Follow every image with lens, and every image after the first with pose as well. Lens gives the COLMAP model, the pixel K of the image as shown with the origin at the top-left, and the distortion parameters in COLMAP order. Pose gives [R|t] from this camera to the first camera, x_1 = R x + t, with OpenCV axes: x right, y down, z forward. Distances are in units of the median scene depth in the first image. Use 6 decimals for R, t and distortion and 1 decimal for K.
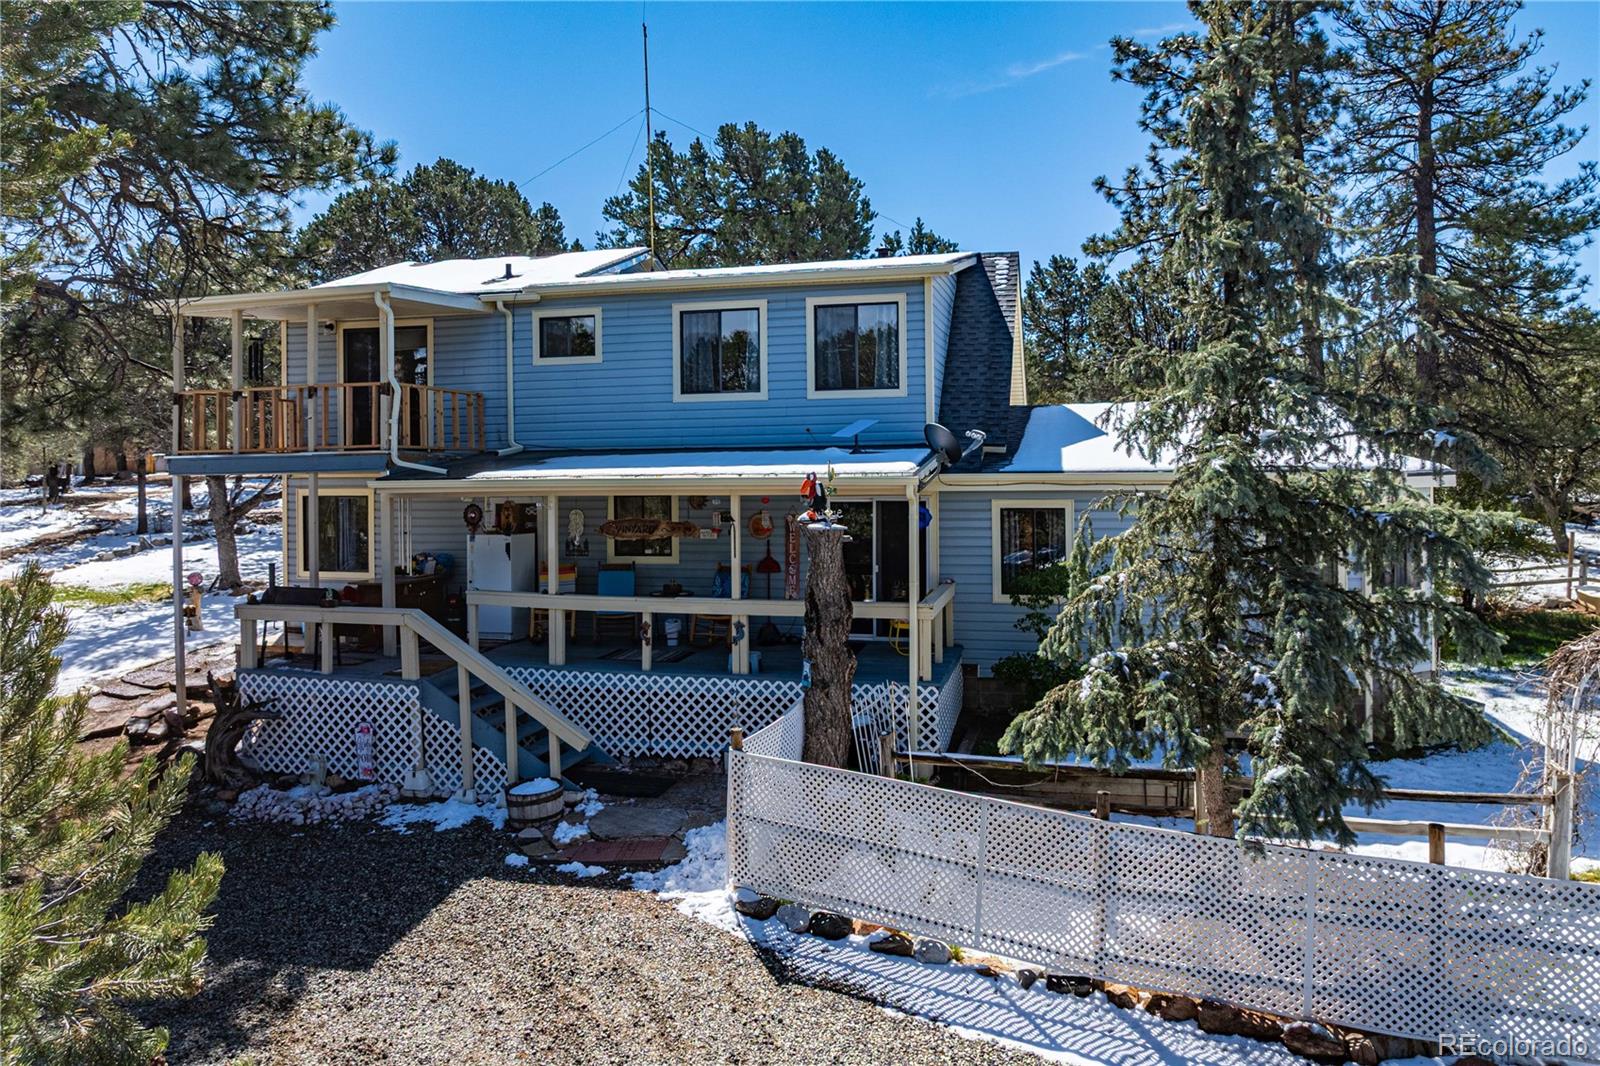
lens RADIAL K [[1116.7, 0, 791.5], [0, 1116.7, 467.5], [0, 0, 1]] dist [-0.034147, 0.013249]
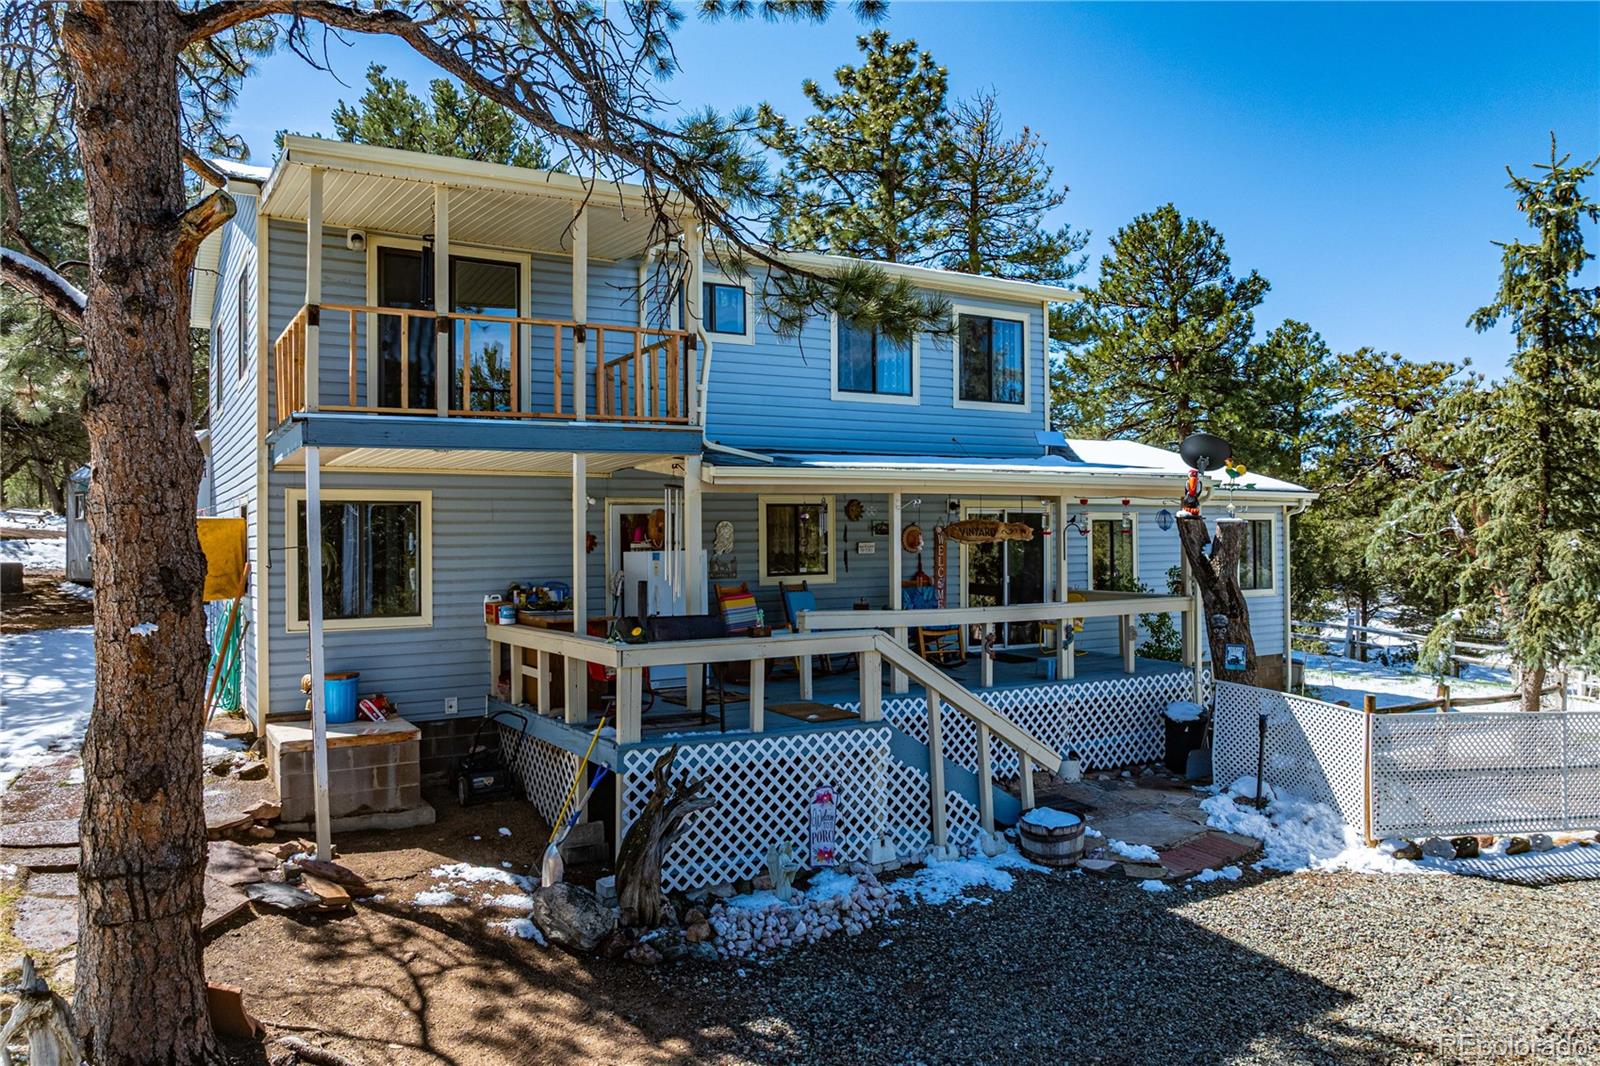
lens RADIAL K [[1113.3, 0, 790.3], [0, 1113.3, 533.2], [0, 0, 1]] dist [-0.030233, 0.003074]
pose [[0.709048, 0.004802, 0.705143, -0.910912], [-0.000119, 0.999978, -0.006690, 0.064752], [-0.705160, 0.004660, 0.709033, 0.484876]]
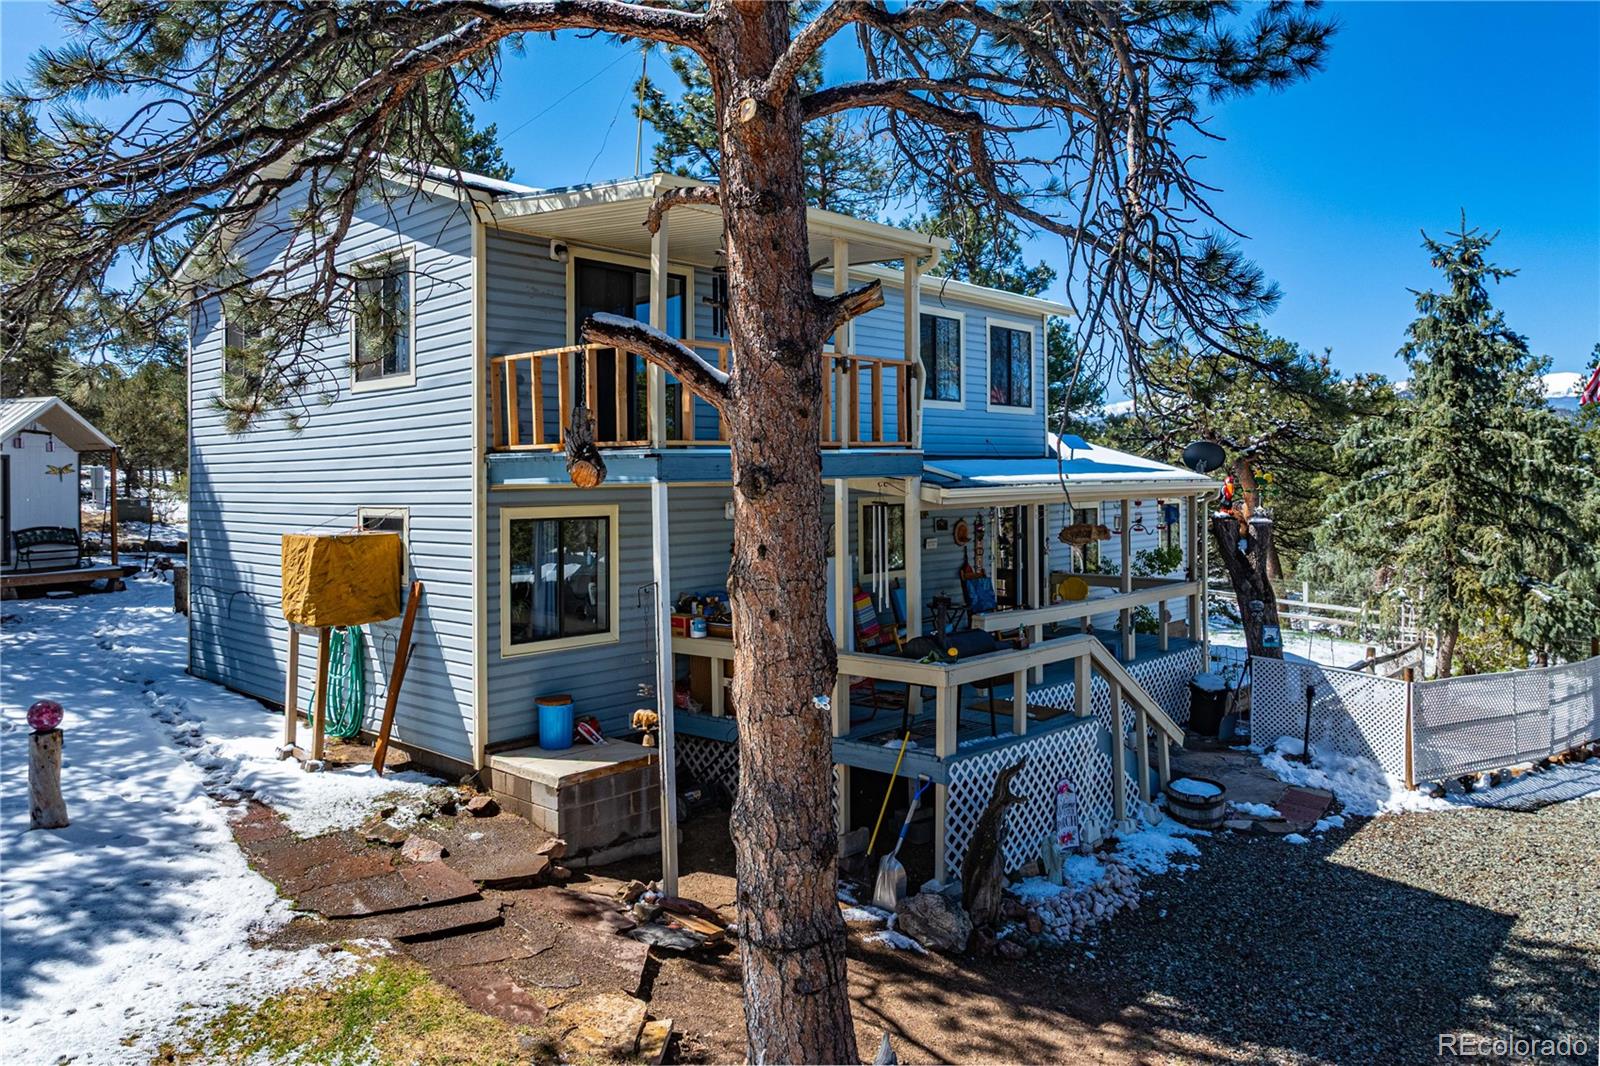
lens RADIAL K [[1116.7, 0, 791.5], [0, 1116.7, 467.5], [0, 0, 1]] dist [-0.034147, 0.013249]
pose [[0.479625, 0.013273, 0.877373, -1.195558], [0.002546, 0.999860, -0.016518, 0.010653], [-0.877470, 0.010156, 0.479525, 0.768782]]
